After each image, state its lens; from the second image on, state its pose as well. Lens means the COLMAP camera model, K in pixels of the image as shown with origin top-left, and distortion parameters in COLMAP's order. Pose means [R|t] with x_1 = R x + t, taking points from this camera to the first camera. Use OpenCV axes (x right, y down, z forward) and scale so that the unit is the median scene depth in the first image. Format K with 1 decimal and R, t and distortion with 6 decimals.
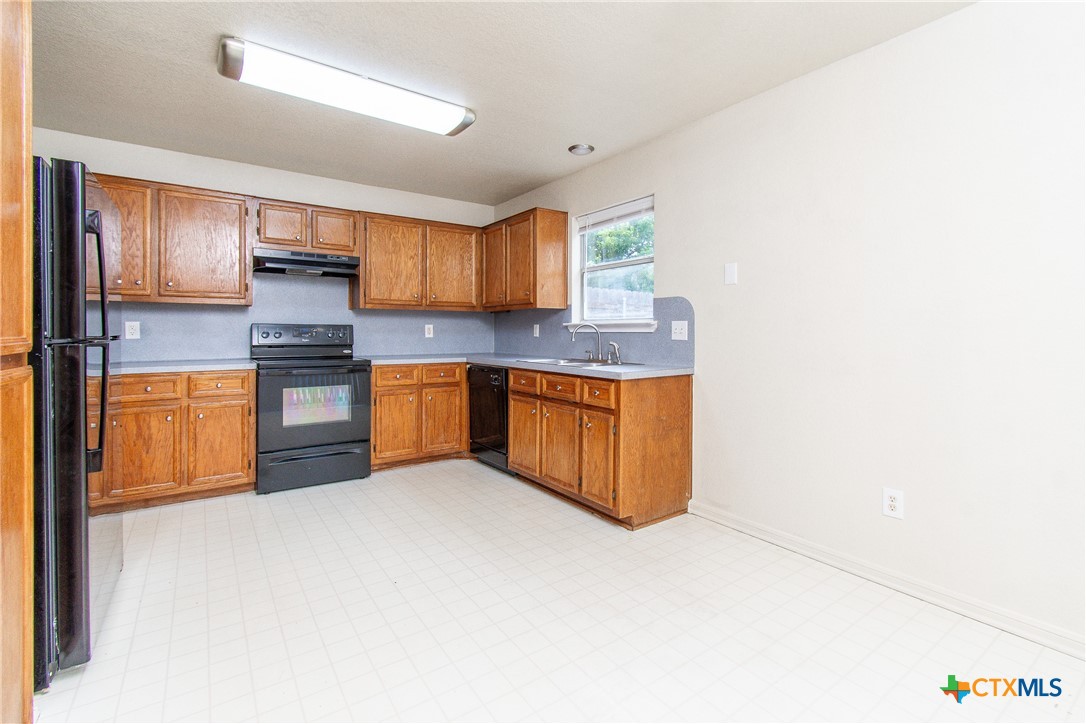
lens RADIAL K [[499.0, 0, 544.4], [0, 499.0, 333.6], [0, 0, 1]] dist [-0.000885, -0.000023]
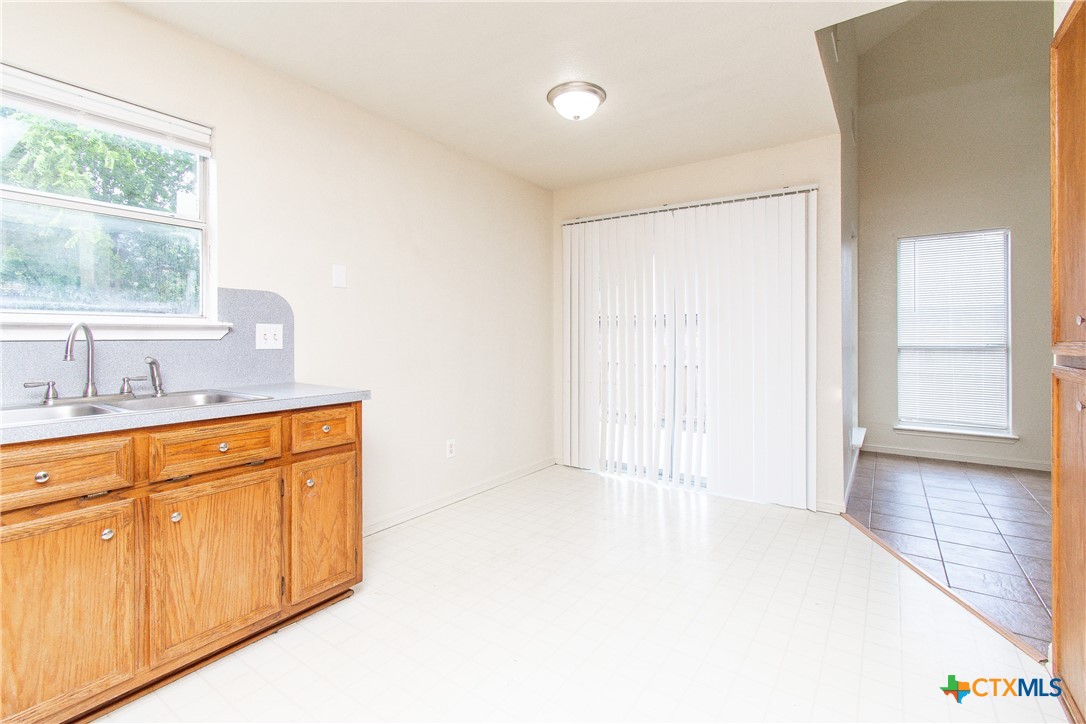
lens RADIAL K [[499.0, 0, 544.4], [0, 499.0, 333.6], [0, 0, 1]] dist [-0.000885, -0.000023]
pose [[-0.357000, 0.005361, 0.934089, -0.621050], [0.006062, 0.999976, -0.003422, -0.005964], [-0.934085, 0.004441, -0.357024, 0.938594]]
